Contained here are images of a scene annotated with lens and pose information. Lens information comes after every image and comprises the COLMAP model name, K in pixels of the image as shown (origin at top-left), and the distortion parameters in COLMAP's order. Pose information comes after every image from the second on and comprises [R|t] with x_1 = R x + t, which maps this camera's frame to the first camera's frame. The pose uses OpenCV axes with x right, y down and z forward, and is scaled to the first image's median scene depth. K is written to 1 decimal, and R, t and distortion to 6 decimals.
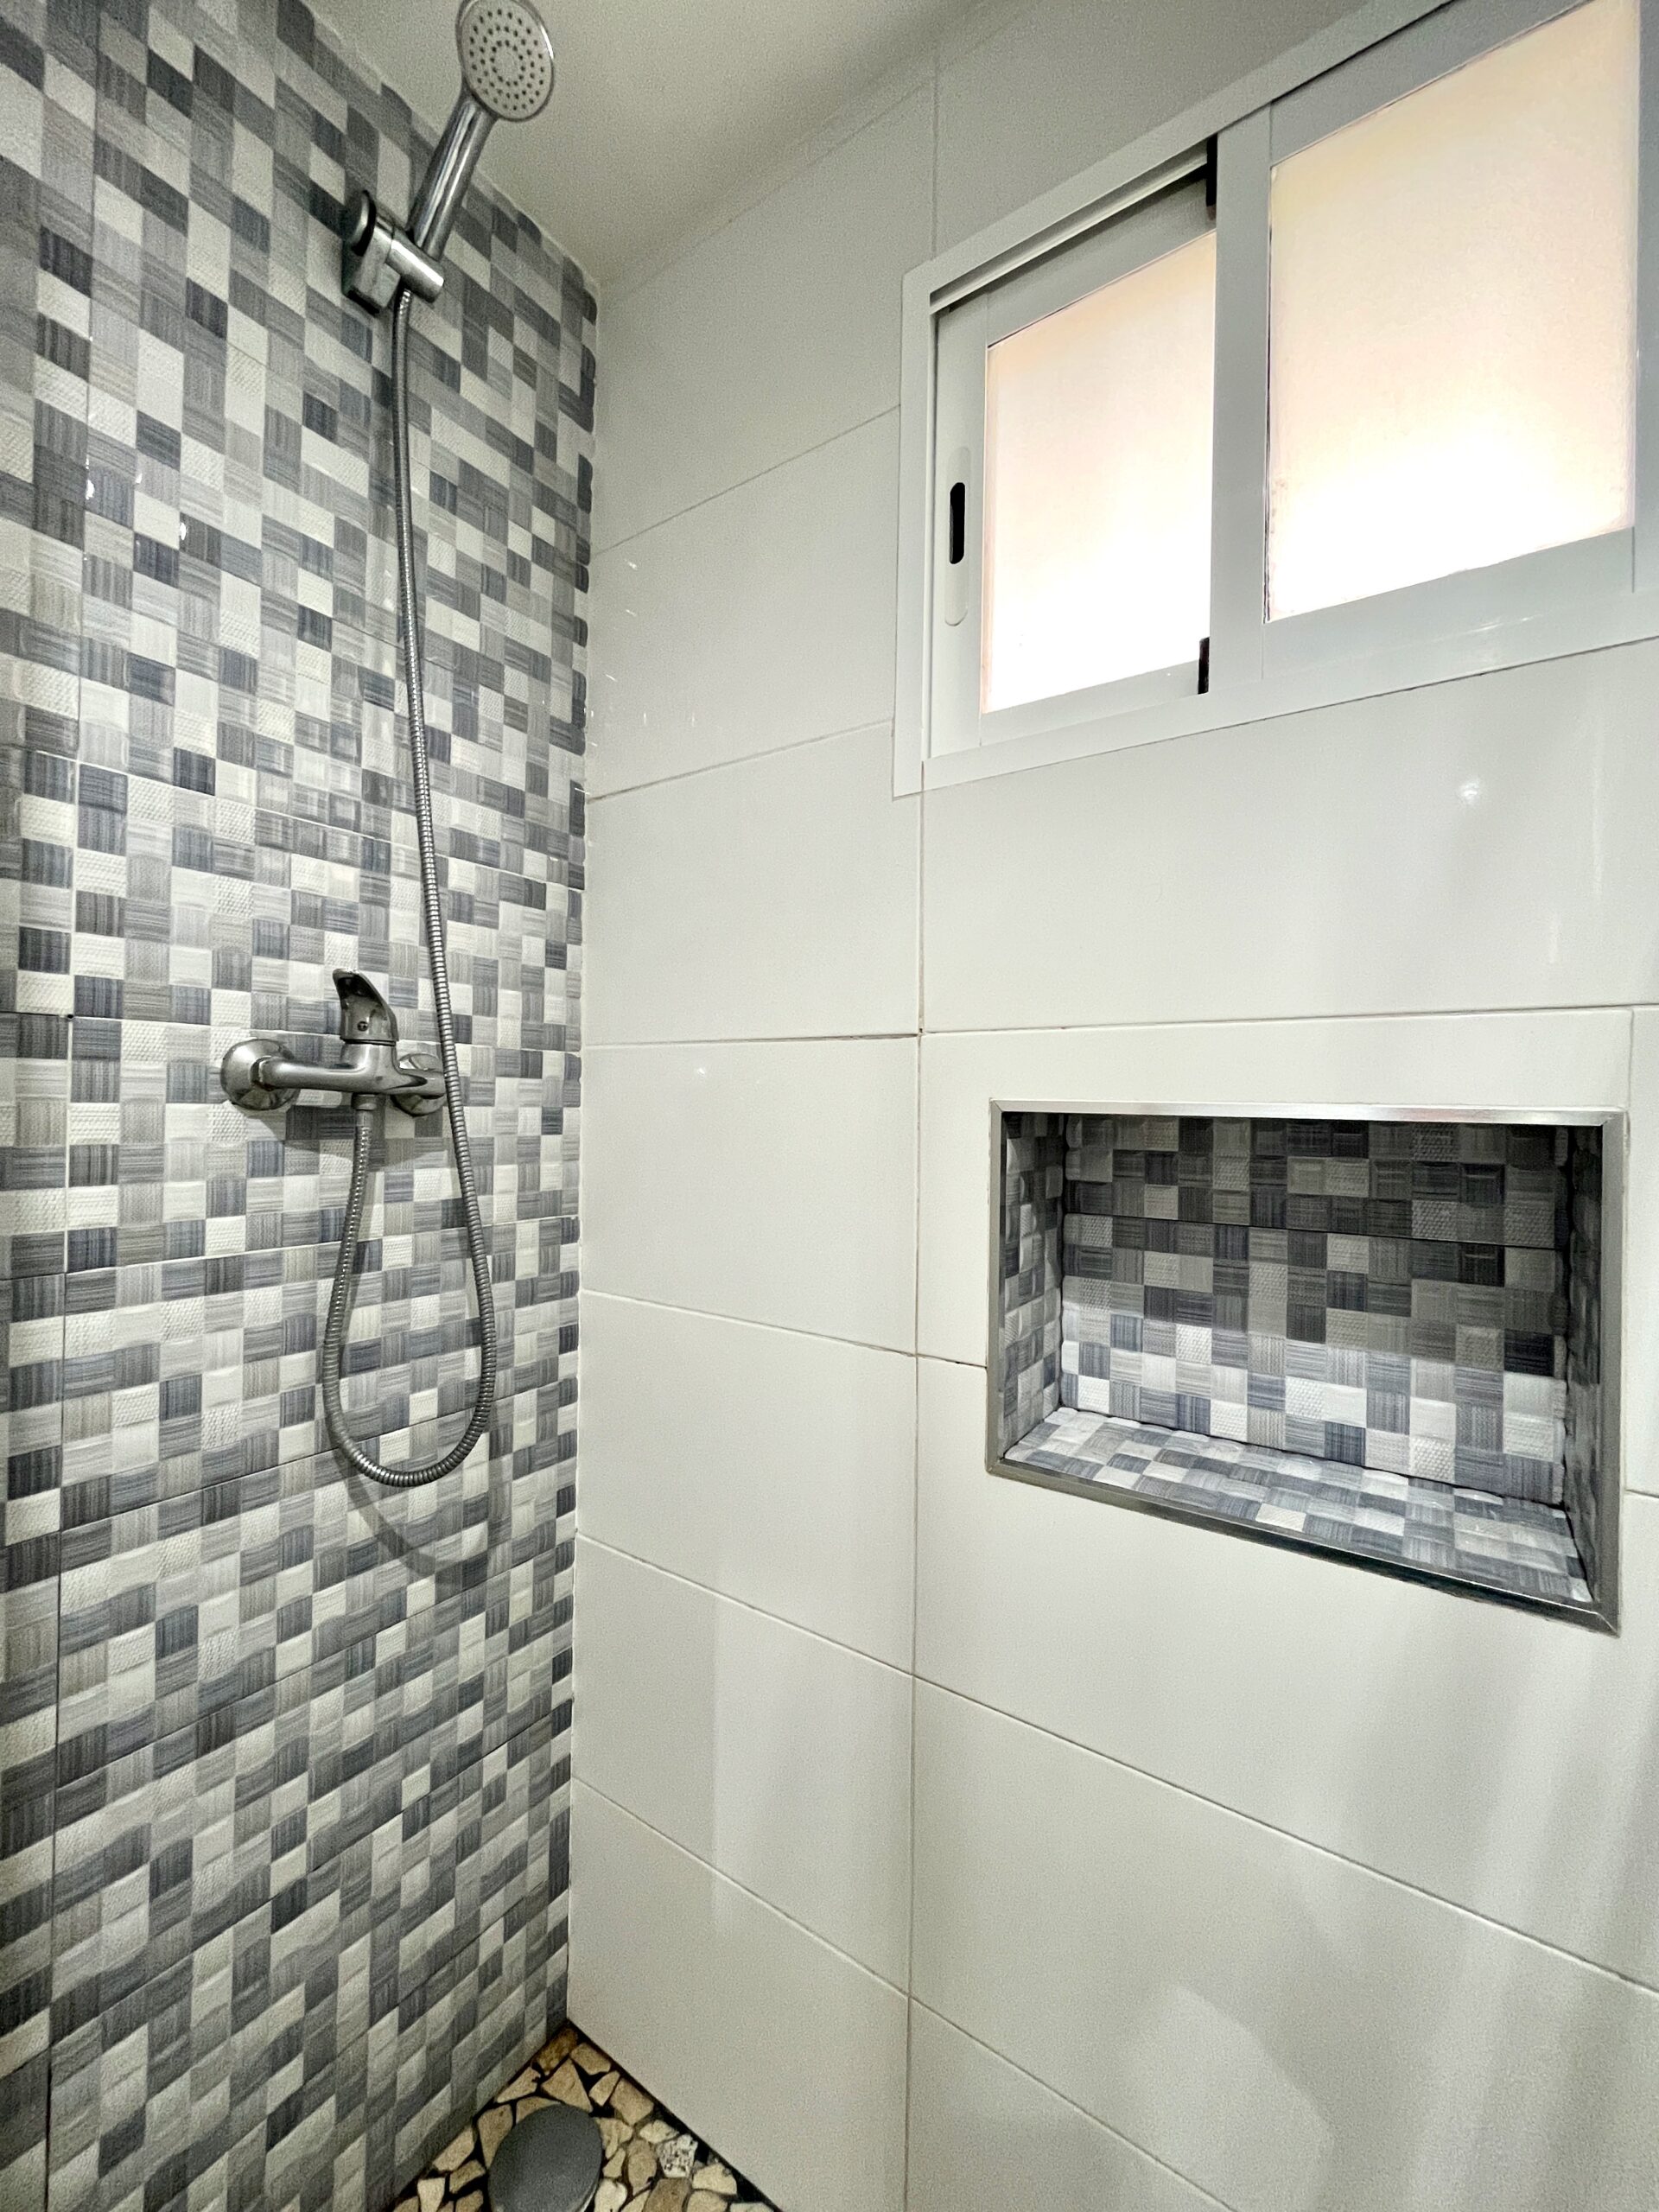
lens RADIAL K [[902.2, 0, 822.1], [0, 902.2, 1099.9], [0, 0, 1]] dist [-0.001774, 0.001260]
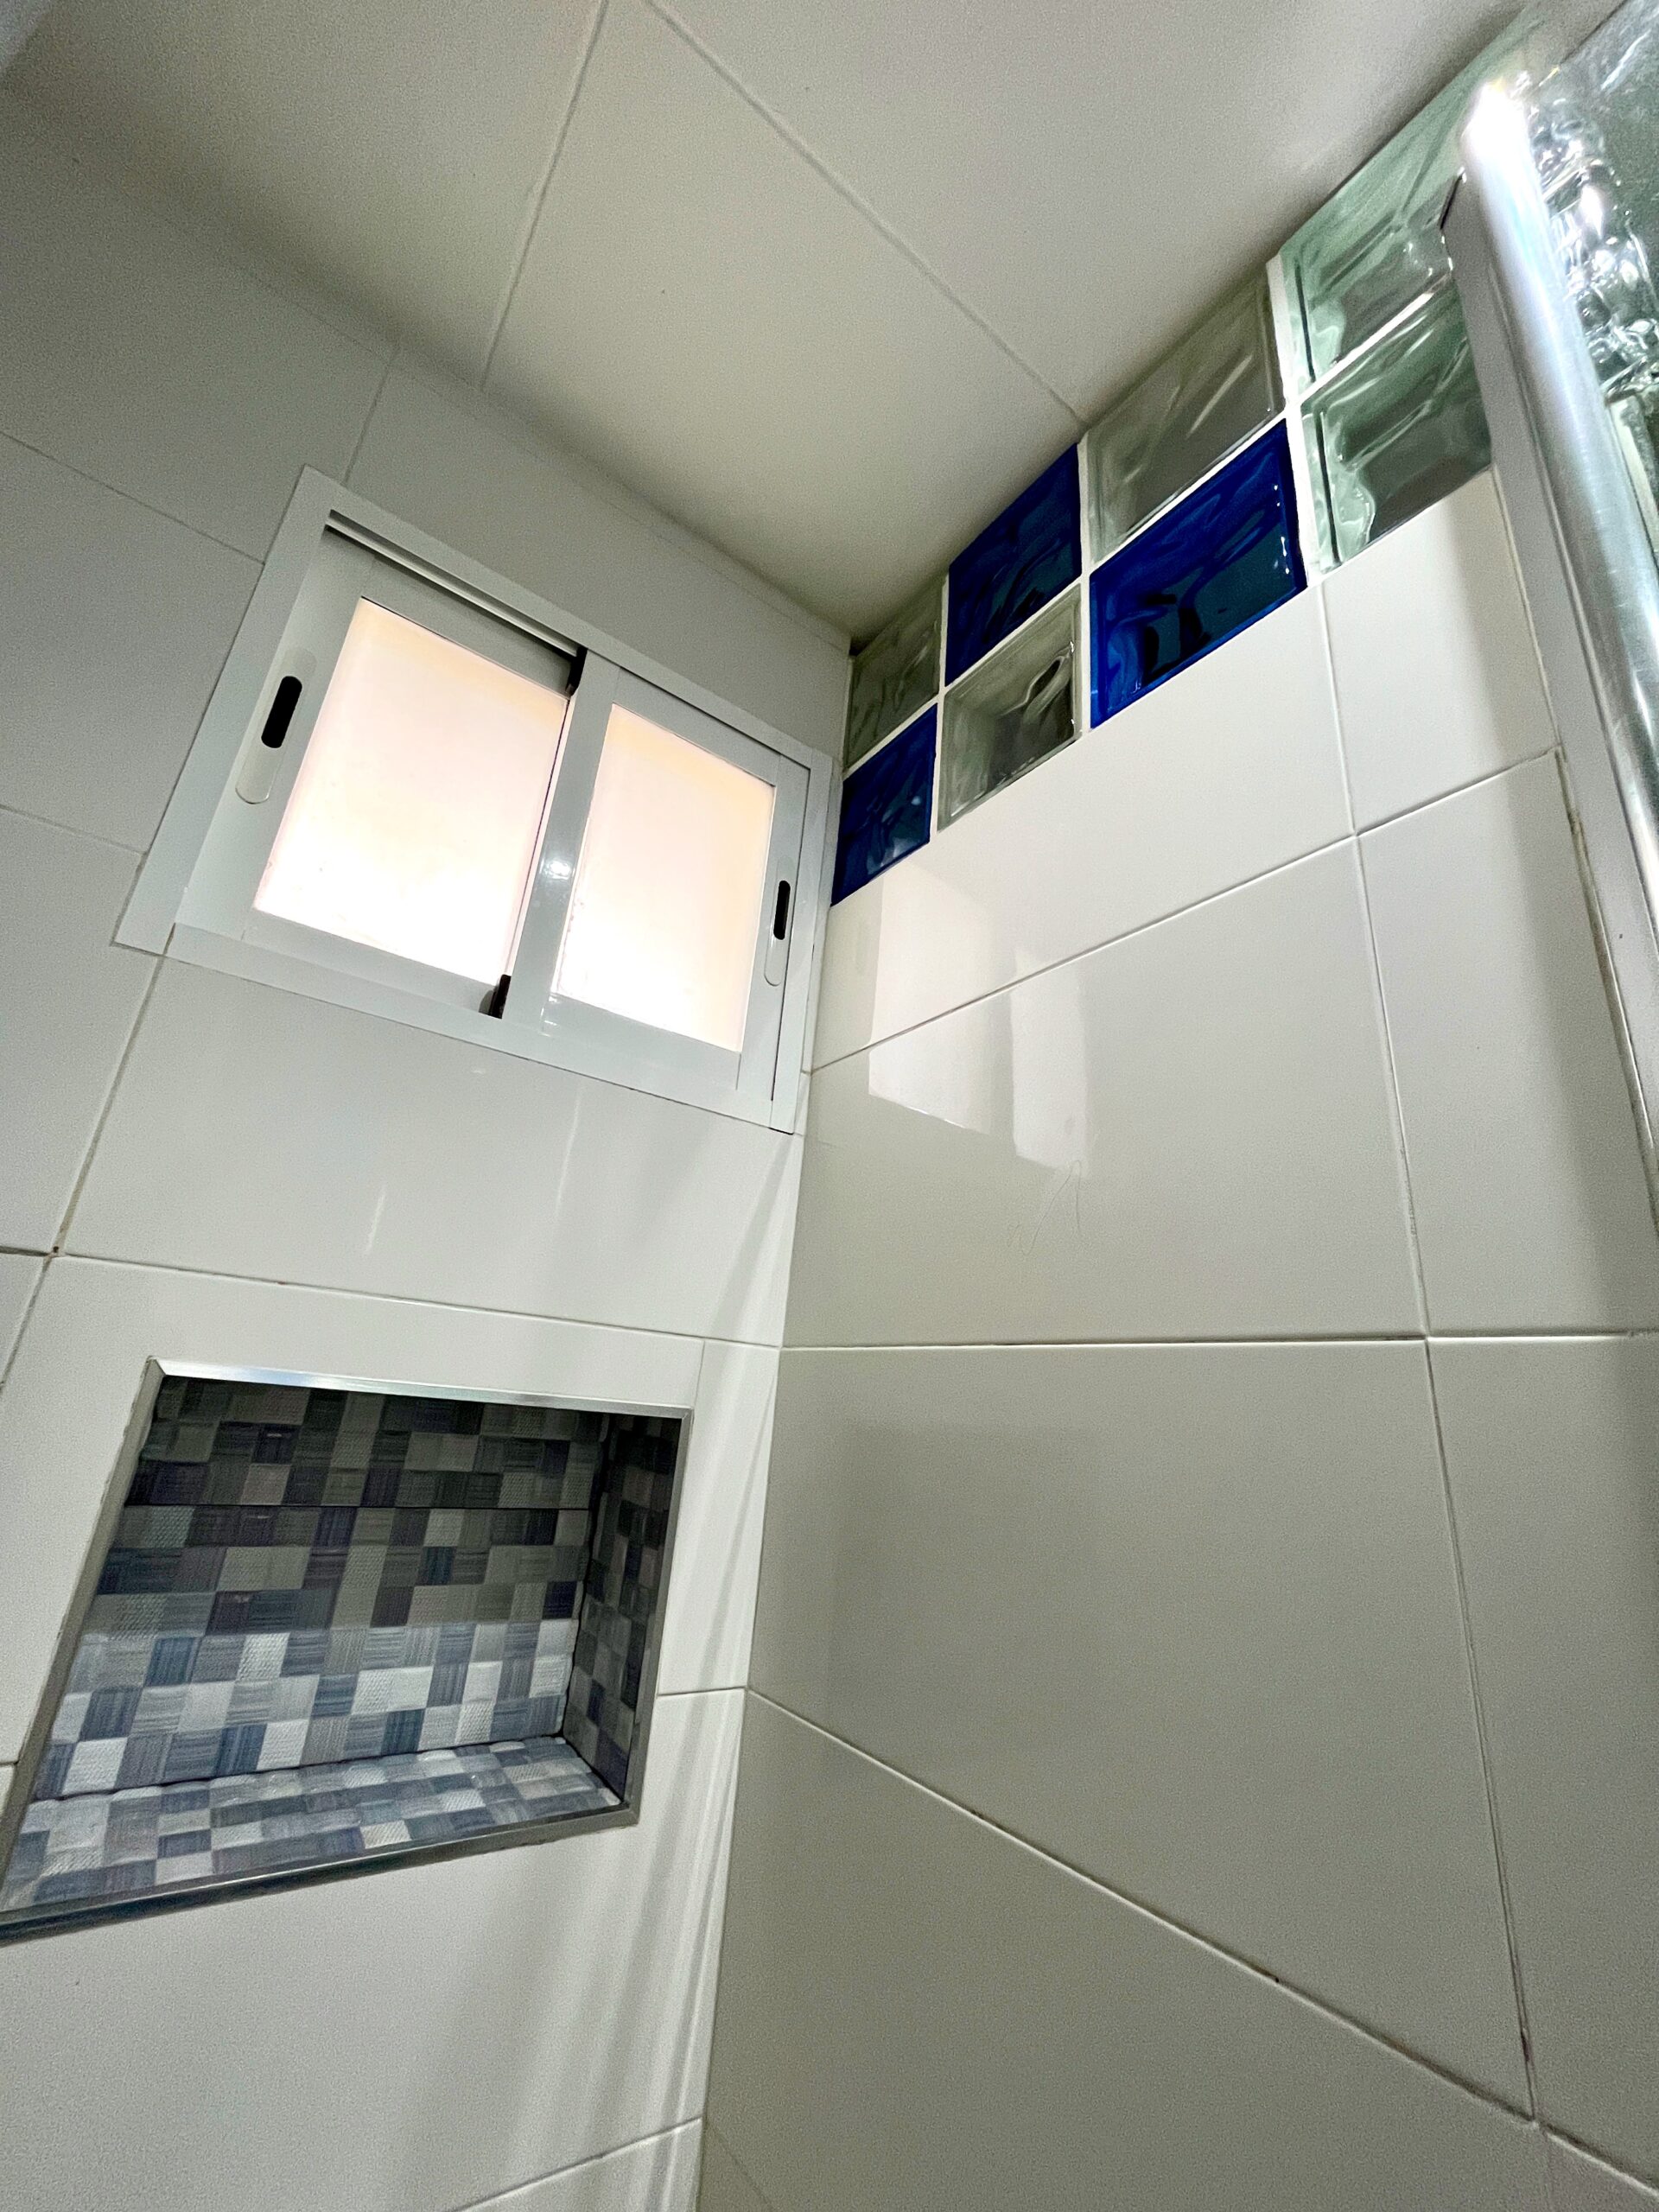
lens RADIAL K [[902.2, 0, 823.5], [0, 902.2, 1102.0], [0, 0, 1]] dist [-0.001774, 0.001260]
pose [[0.338385, 0.318338, 0.885526, -0.384564], [-0.084227, 0.947509, -0.308435, -0.018881], [-0.937231, 0.029785, 0.347436, 0.178020]]
